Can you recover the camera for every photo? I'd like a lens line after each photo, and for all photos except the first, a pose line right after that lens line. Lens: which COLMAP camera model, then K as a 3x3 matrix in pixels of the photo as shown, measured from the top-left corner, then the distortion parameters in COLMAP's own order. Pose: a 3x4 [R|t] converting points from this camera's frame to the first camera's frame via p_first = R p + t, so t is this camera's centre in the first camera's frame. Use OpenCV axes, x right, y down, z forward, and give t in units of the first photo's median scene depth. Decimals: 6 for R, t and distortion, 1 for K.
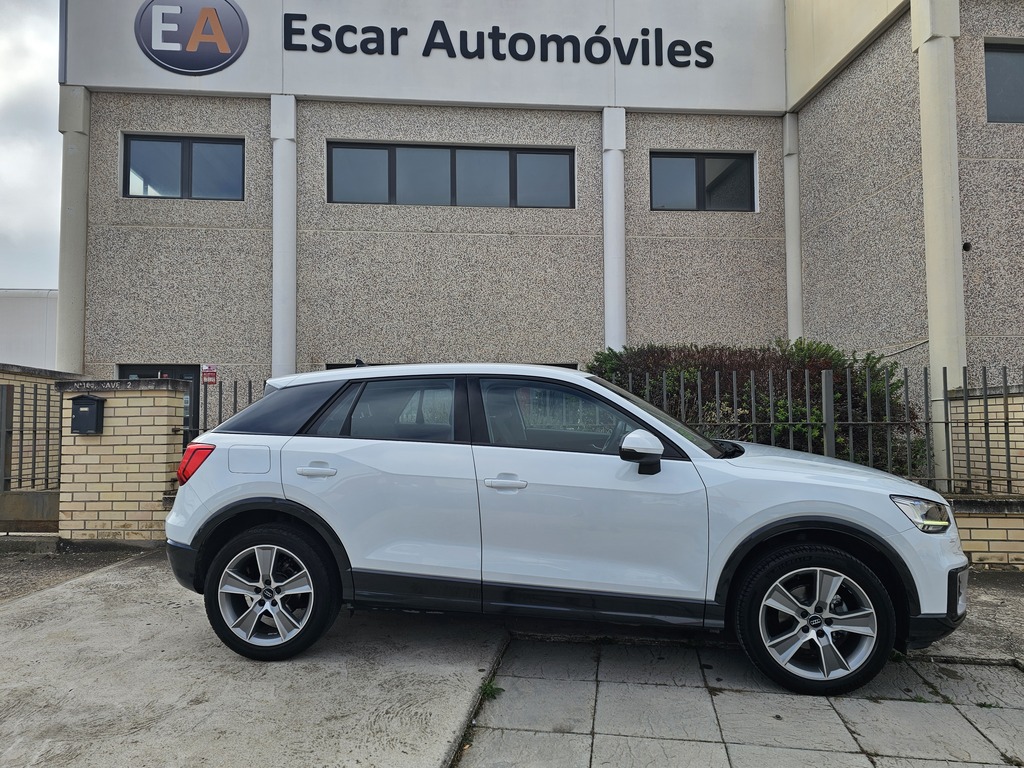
lens RADIAL K [[679.9, 0, 516.1], [0, 679.9, 387.6], [0, 0, 1]] dist [0.044292, -0.034248]
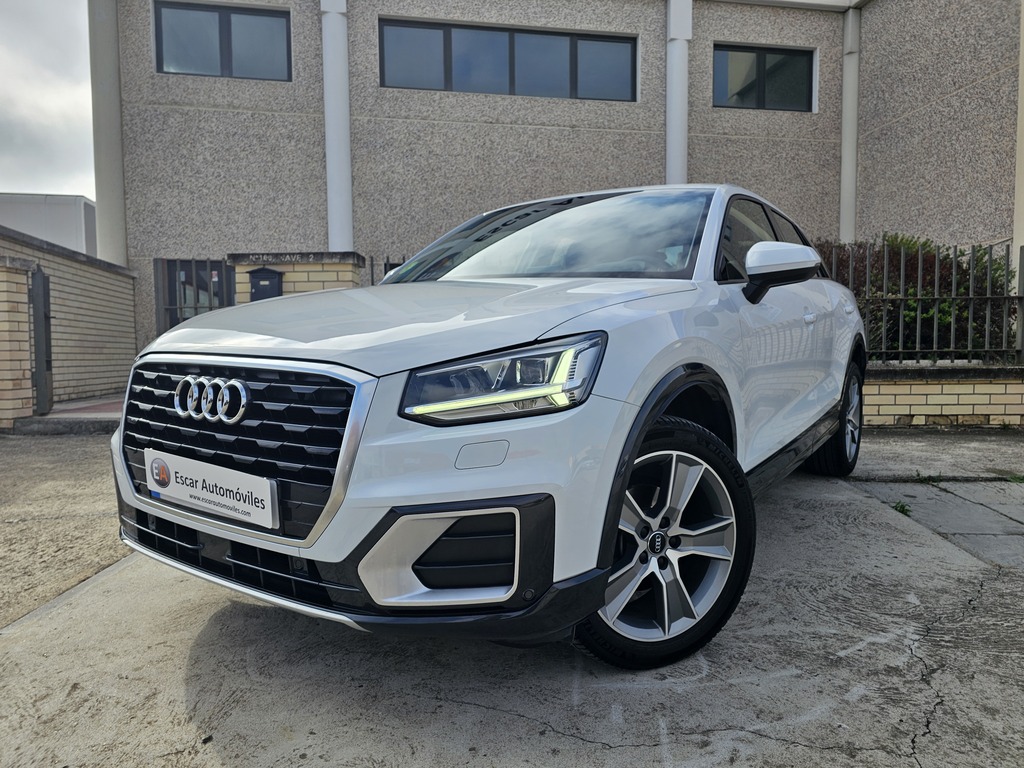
lens RADIAL K [[679.9, 0, 507.9], [0, 679.9, 398.9], [0, 0, 1]] dist [0.044292, -0.034248]
pose [[0.996140, -0.004708, 0.087657, -0.192792], [-0.006144, 0.992373, 0.123117, 0.037330], [-0.087568, -0.123180, 0.988513, 0.004647]]
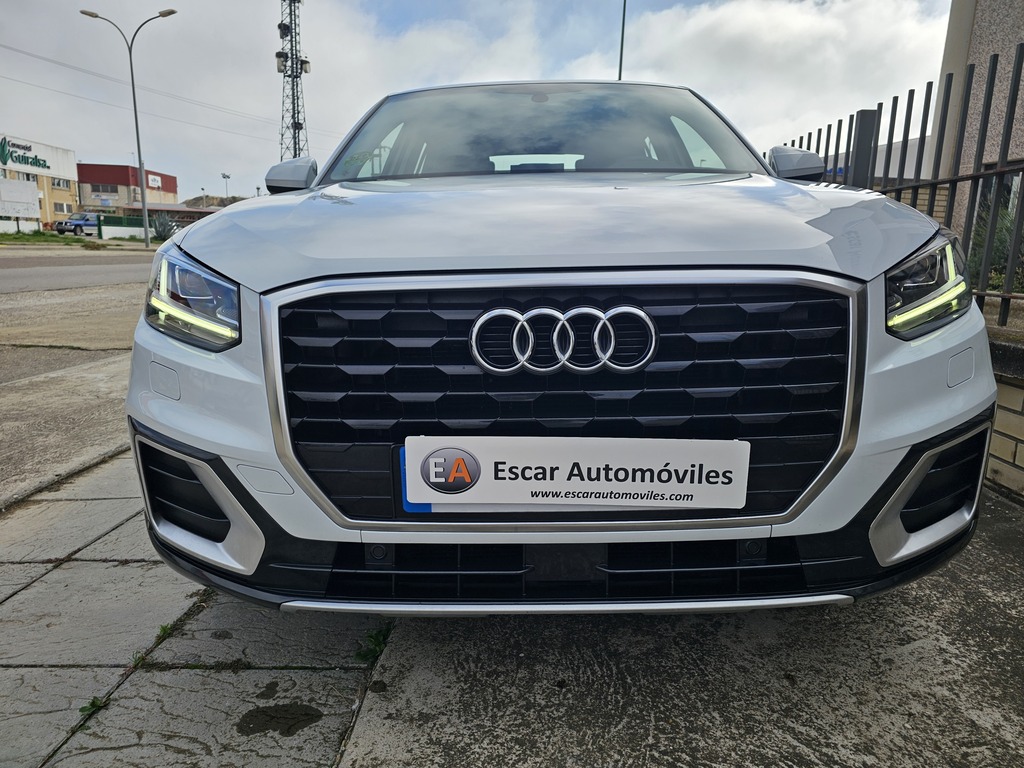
lens RADIAL K [[679.9, 0, 519.0], [0, 679.9, 379.7], [0, 0, 1]] dist [0.044292, -0.034248]
pose [[0.776180, -0.141762, 0.614369, -0.301022], [0.007112, 0.976303, 0.216292, 0.040779], [-0.630472, -0.163512, 0.758795, 0.083544]]
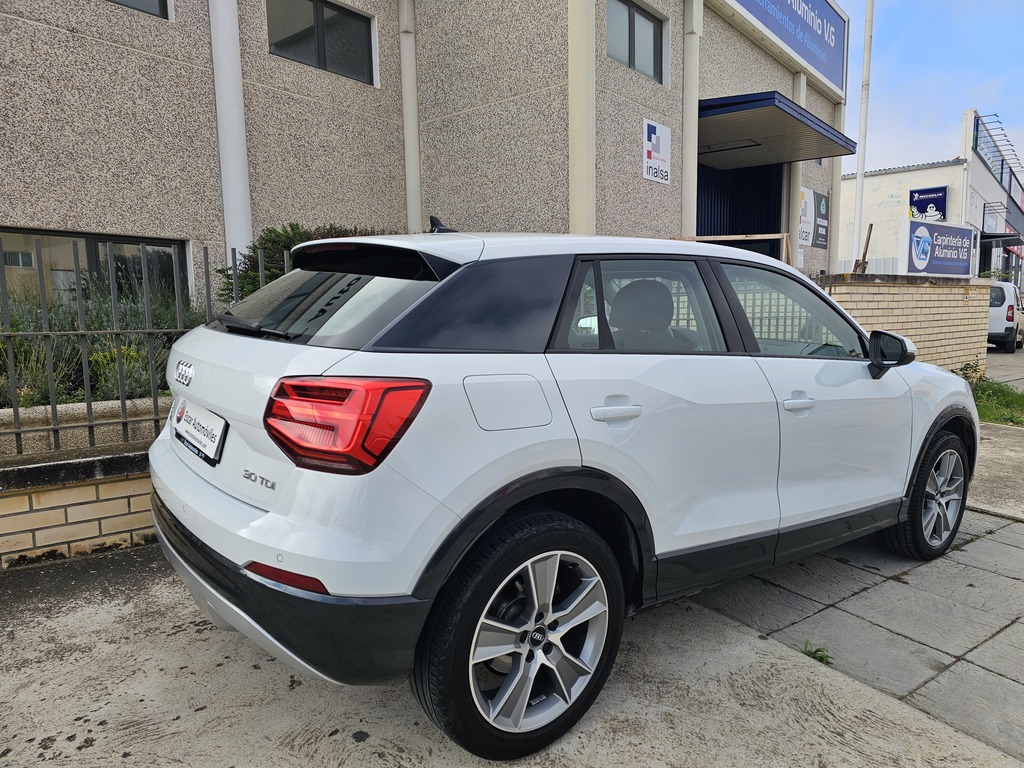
lens RADIAL K [[679.9, 0, 522.0], [0, 679.9, 385.8], [0, 0, 1]] dist [0.044292, -0.034248]
pose [[0.694910, -0.074046, 0.715274, -0.217828], [-0.036670, 0.989741, 0.138085, 0.007045], [-0.718161, -0.122186, 0.685066, 0.190655]]
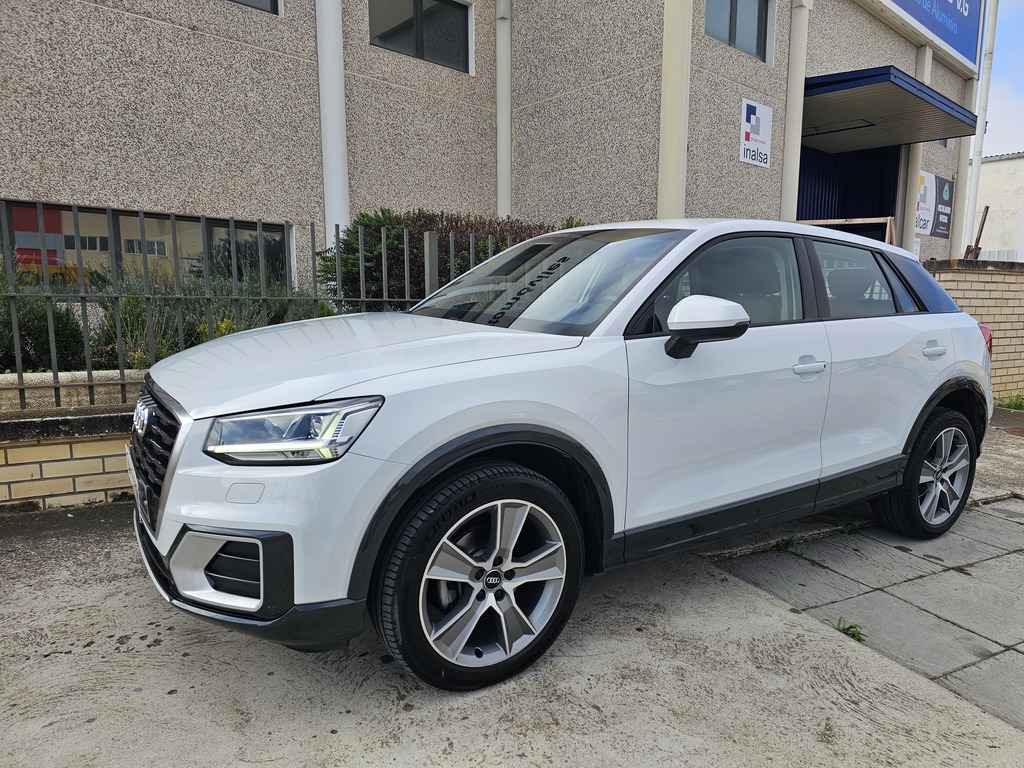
lens RADIAL K [[679.9, 0, 520.2], [0, 679.9, 397.5], [0, 0, 1]] dist [0.044292, -0.034248]
pose [[0.790927, -0.066079, 0.608332, -0.209791], [-0.049211, 0.984063, 0.170875, 0.014931], [-0.609928, -0.165086, 0.775070, 0.171836]]
